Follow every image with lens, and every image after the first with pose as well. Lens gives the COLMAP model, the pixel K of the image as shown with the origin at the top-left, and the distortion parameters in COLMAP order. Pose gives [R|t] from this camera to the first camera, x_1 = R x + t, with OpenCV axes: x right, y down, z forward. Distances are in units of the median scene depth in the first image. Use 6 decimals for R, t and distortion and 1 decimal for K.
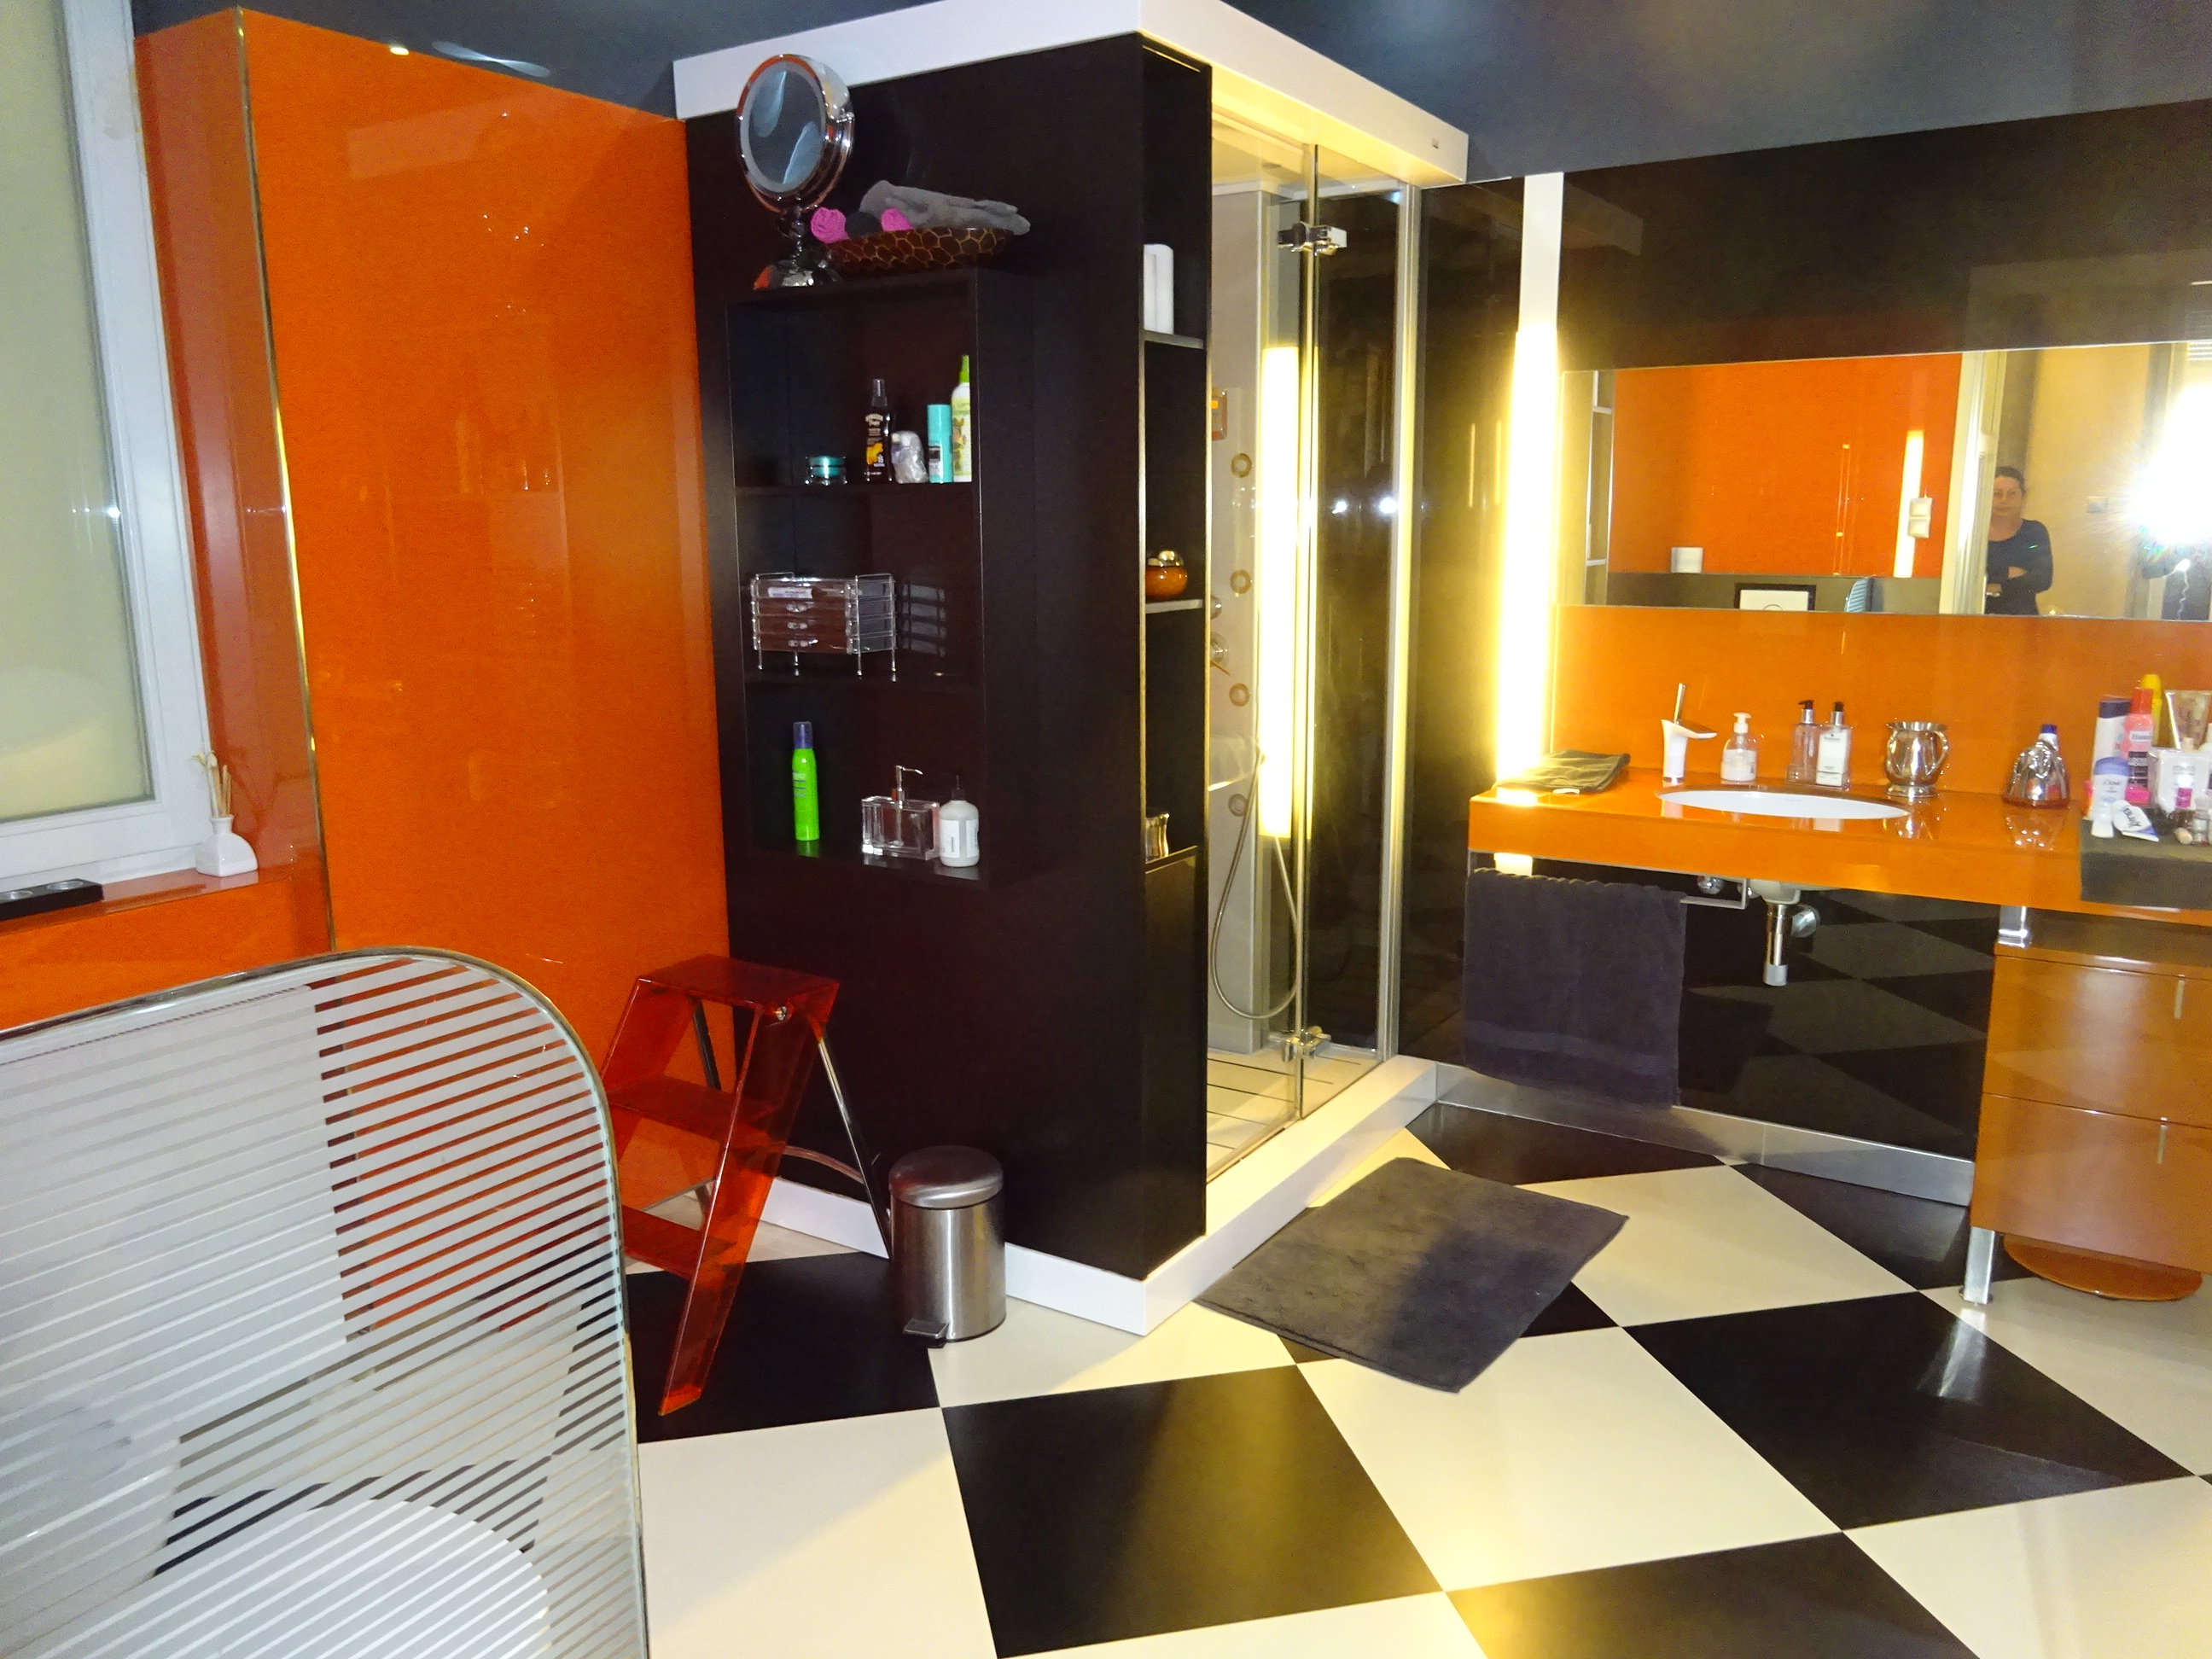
lens RADIAL K [[1621.9, 0, 1098.8], [0, 1621.9, 830.3], [0, 0, 1]] dist [0.001141, -0.011625]
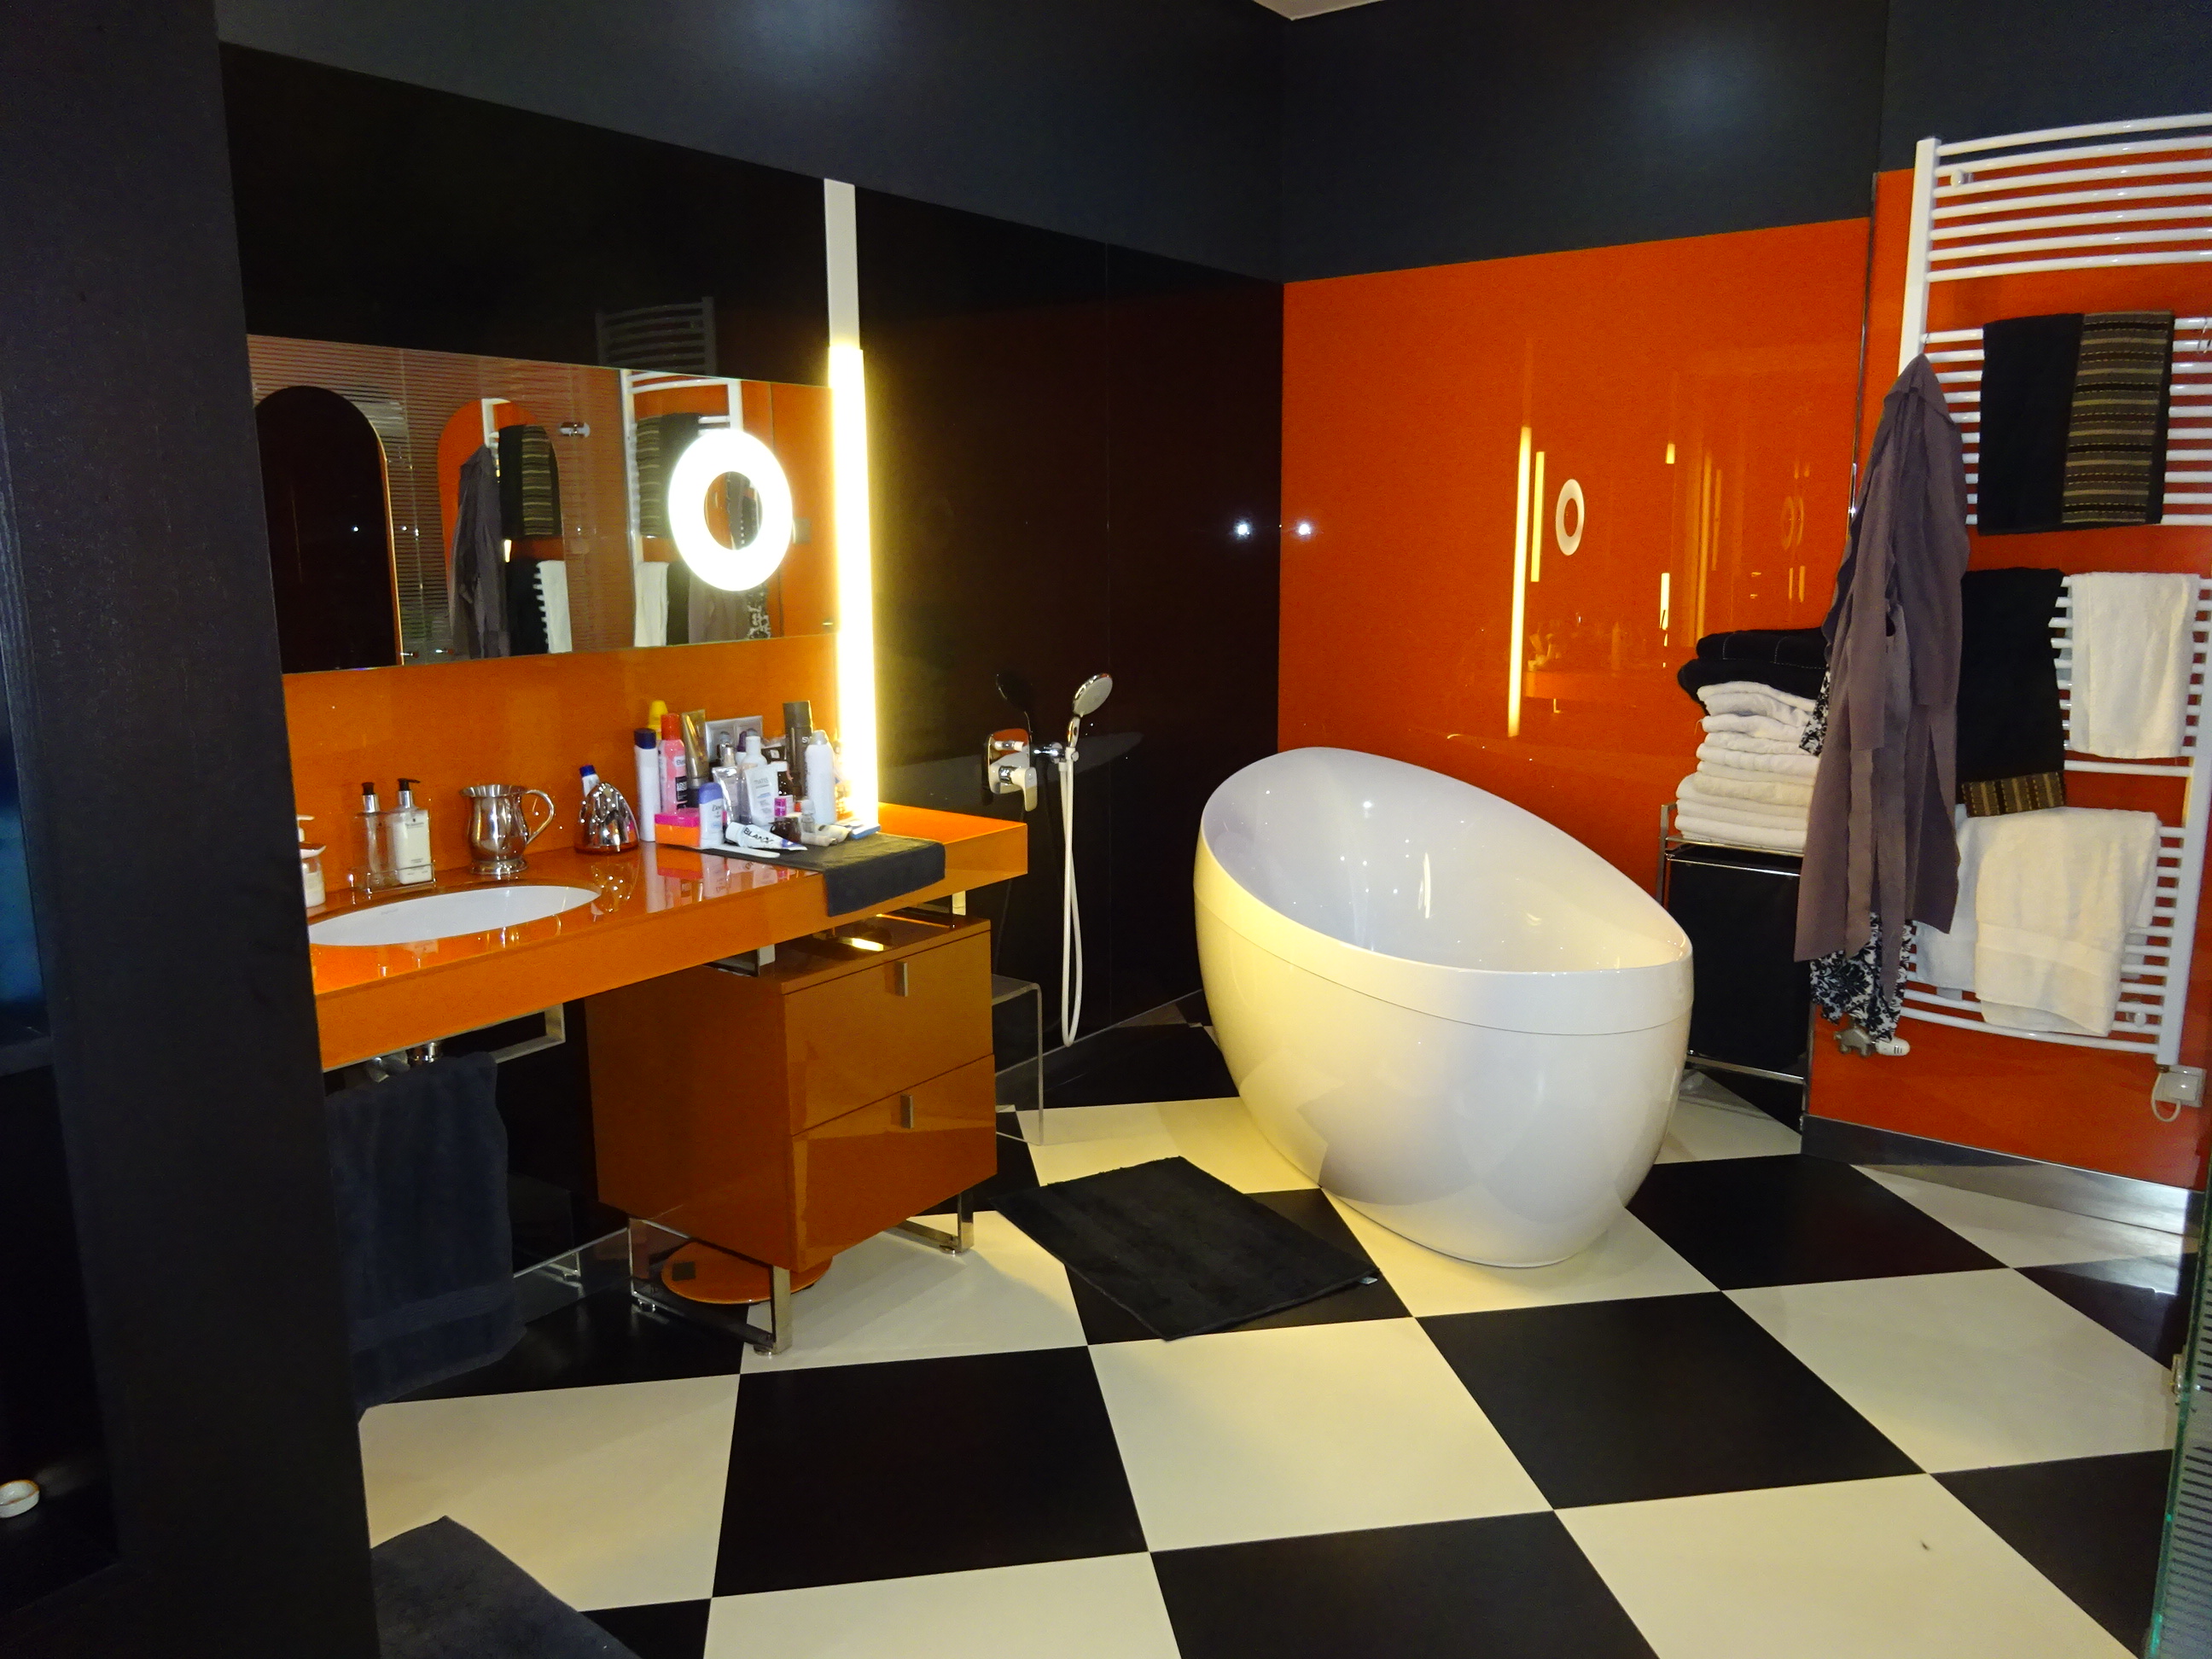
lens RADIAL K [[1621.9, 0, 1103.4], [0, 1621.9, 835.2], [0, 0, 1]] dist [0.001141, -0.011625]
pose [[0.056109, -0.175786, 0.982828, -0.312118], [0.196557, 0.967060, 0.161744, -0.113390], [-0.978886, 0.184106, 0.088813, 0.597345]]
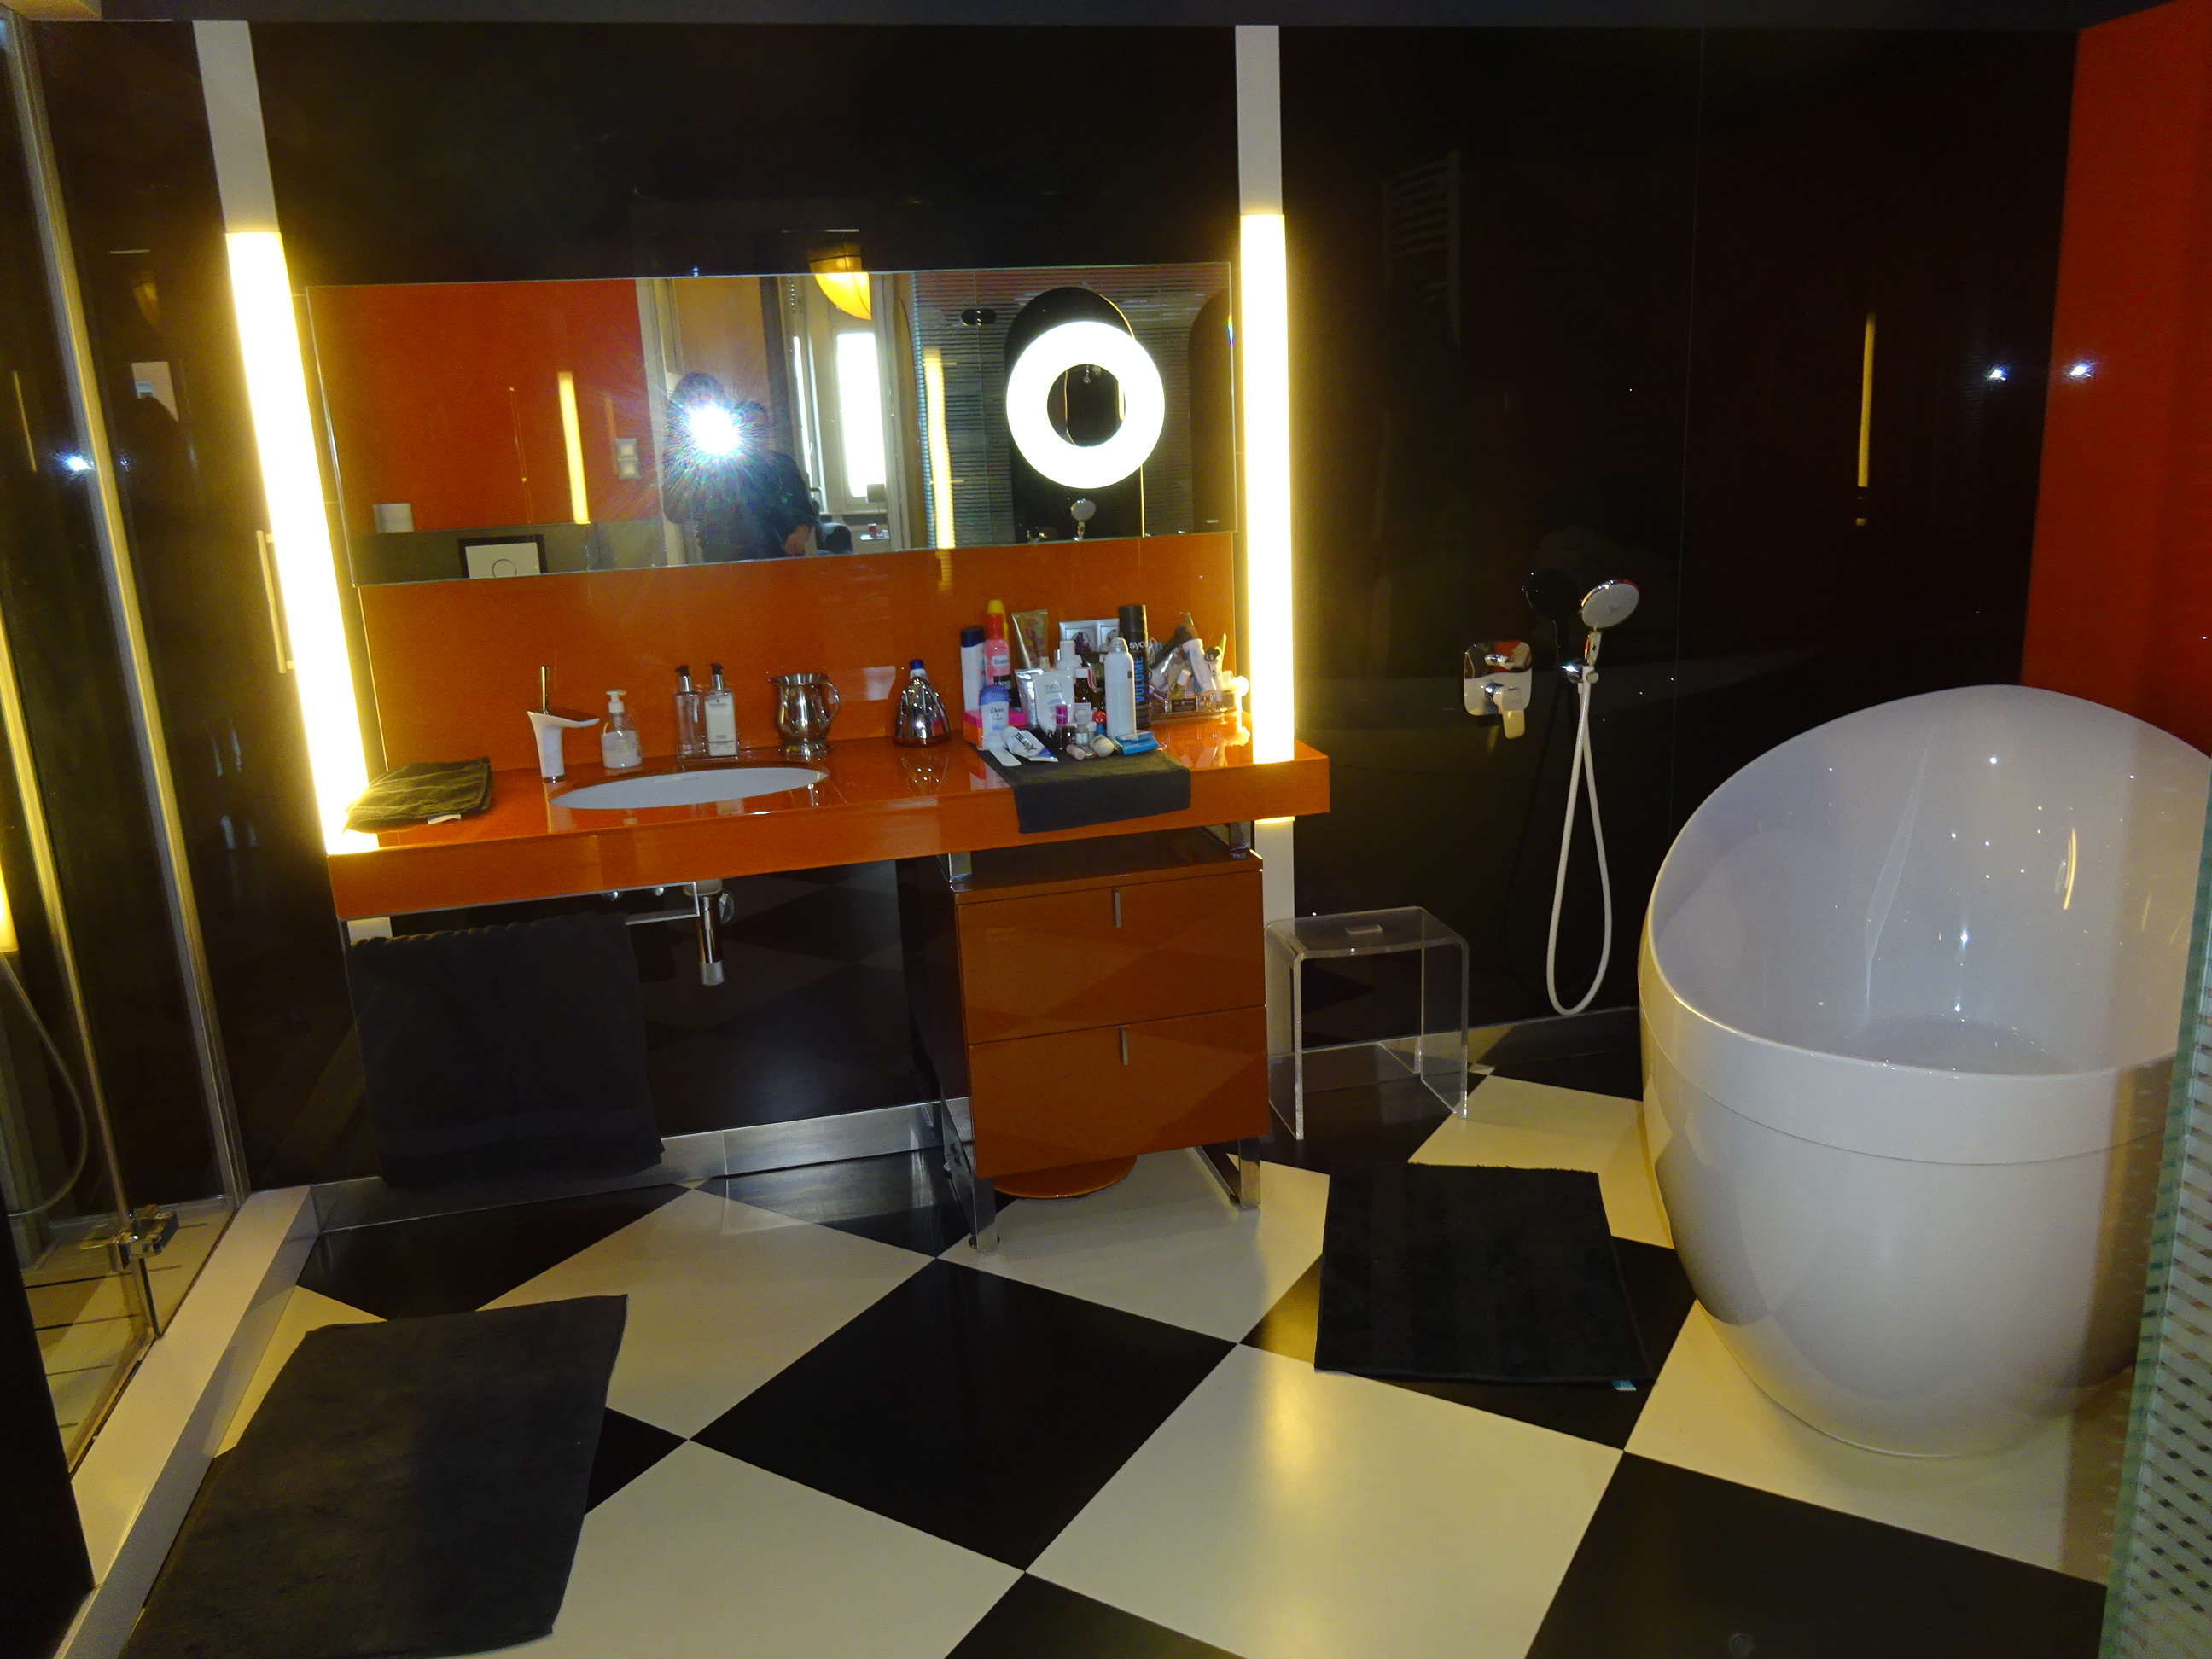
lens RADIAL K [[1621.9, 0, 1095.5], [0, 1621.9, 828.7], [0, 0, 1]] dist [0.001141, -0.011625]
pose [[0.690187, -0.198740, 0.695804, -0.045782], [0.178177, 0.978616, 0.102779, -0.044378], [-0.701352, 0.053040, 0.710839, 0.212338]]
